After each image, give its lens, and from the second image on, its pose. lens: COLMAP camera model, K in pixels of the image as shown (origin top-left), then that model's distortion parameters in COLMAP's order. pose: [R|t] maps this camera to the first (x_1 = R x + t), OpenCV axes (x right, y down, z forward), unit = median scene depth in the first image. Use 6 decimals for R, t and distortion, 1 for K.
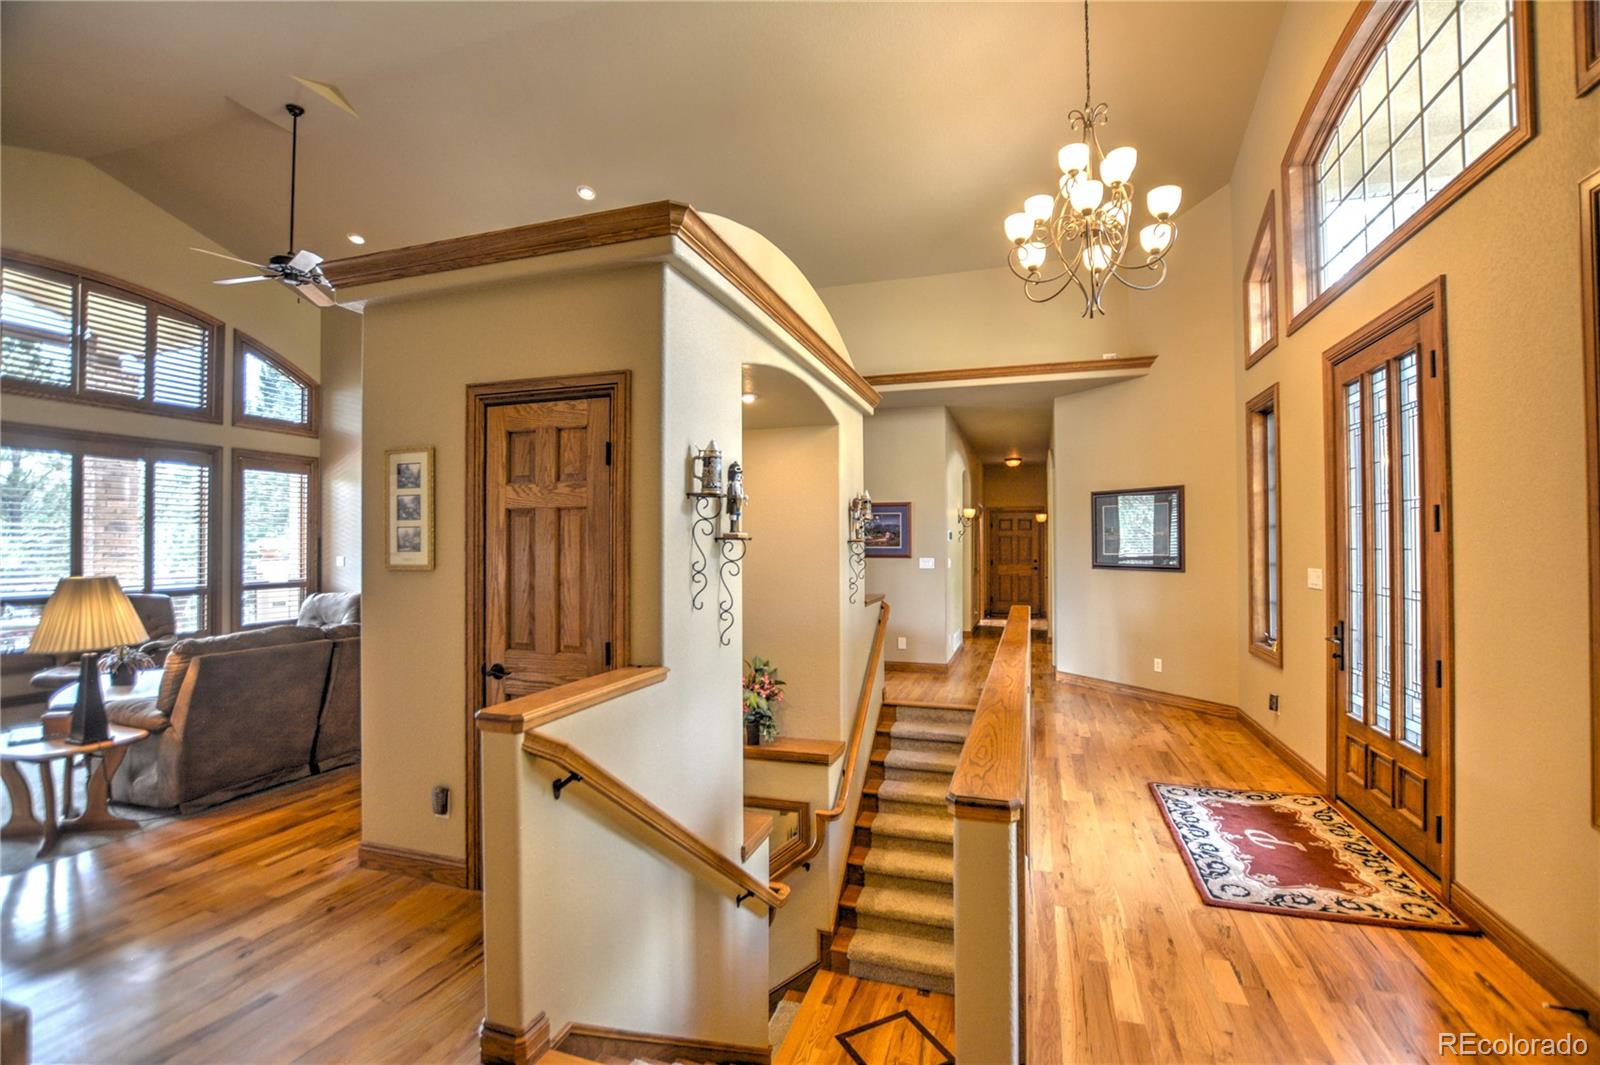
lens RADIAL K [[708.8, 0, 804.9], [0, 708.8, 538.2], [0, 0, 1]] dist [-0.029406, 0.002087]
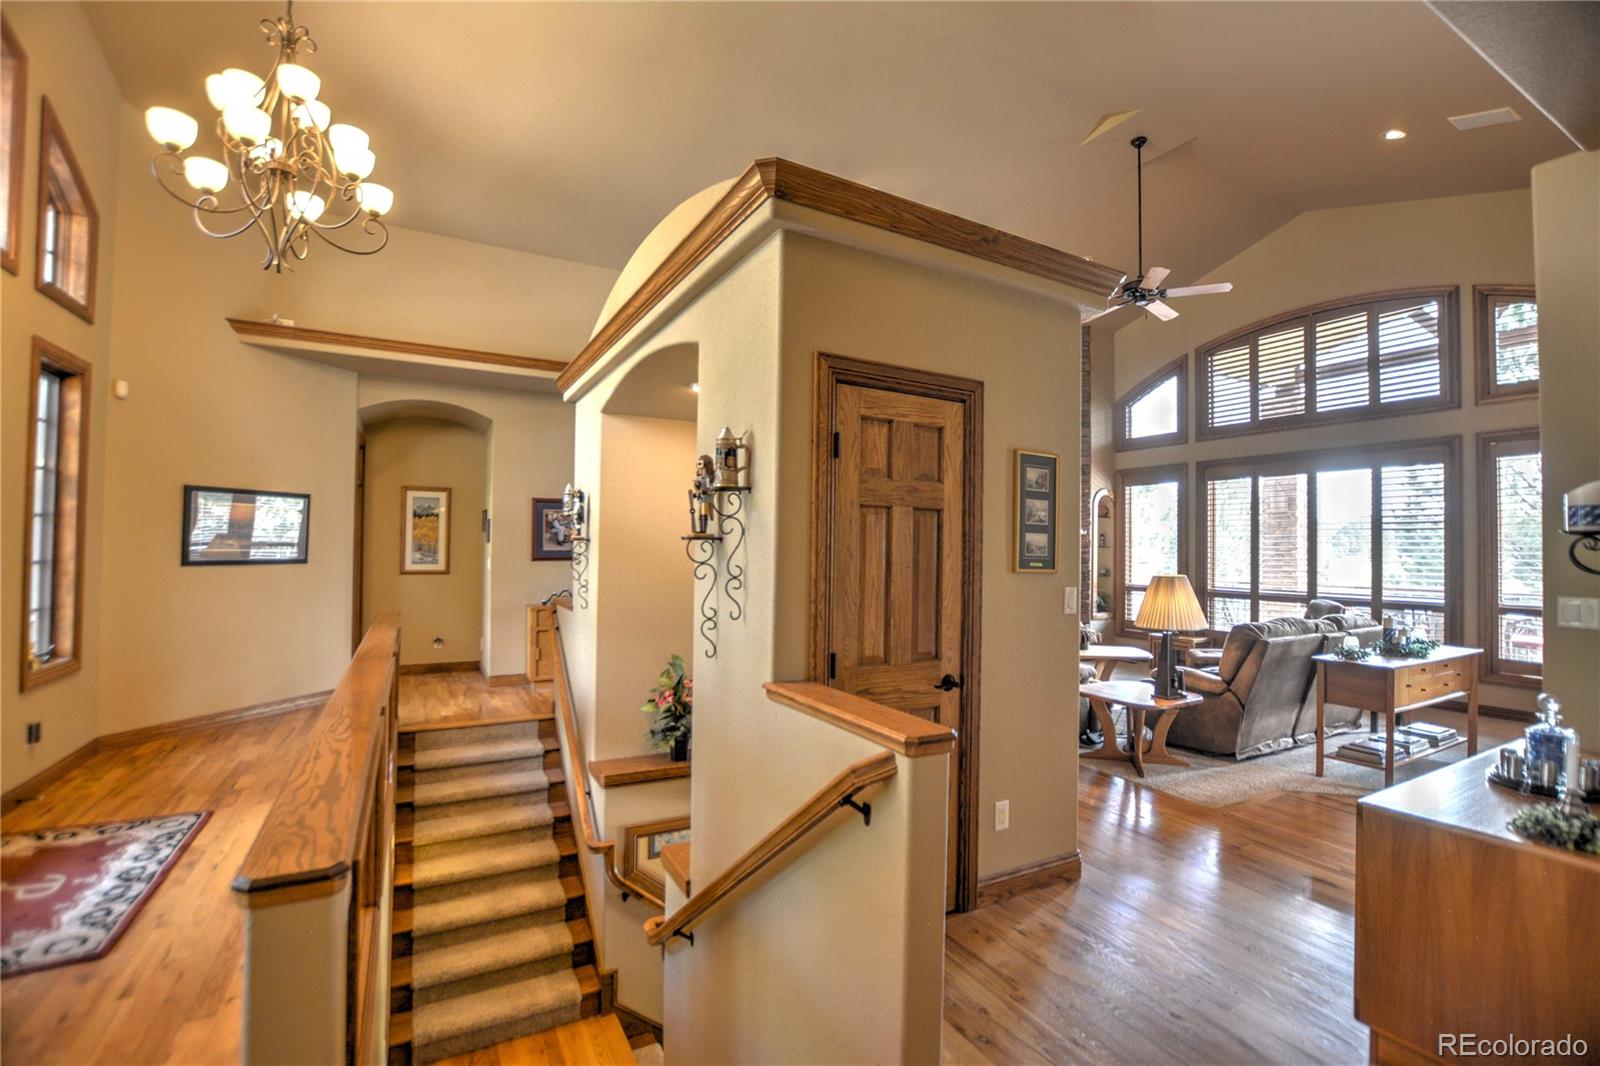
lens RADIAL K [[708.8, 0, 807.5], [0, 708.8, 531.3], [0, 0, 1]] dist [-0.029406, 0.002087]
pose [[-0.685852, -0.024546, -0.727327, 0.533731], [-0.007407, 0.999615, -0.026750, 0.018525], [0.727703, -0.012959, -0.685770, 1.883863]]
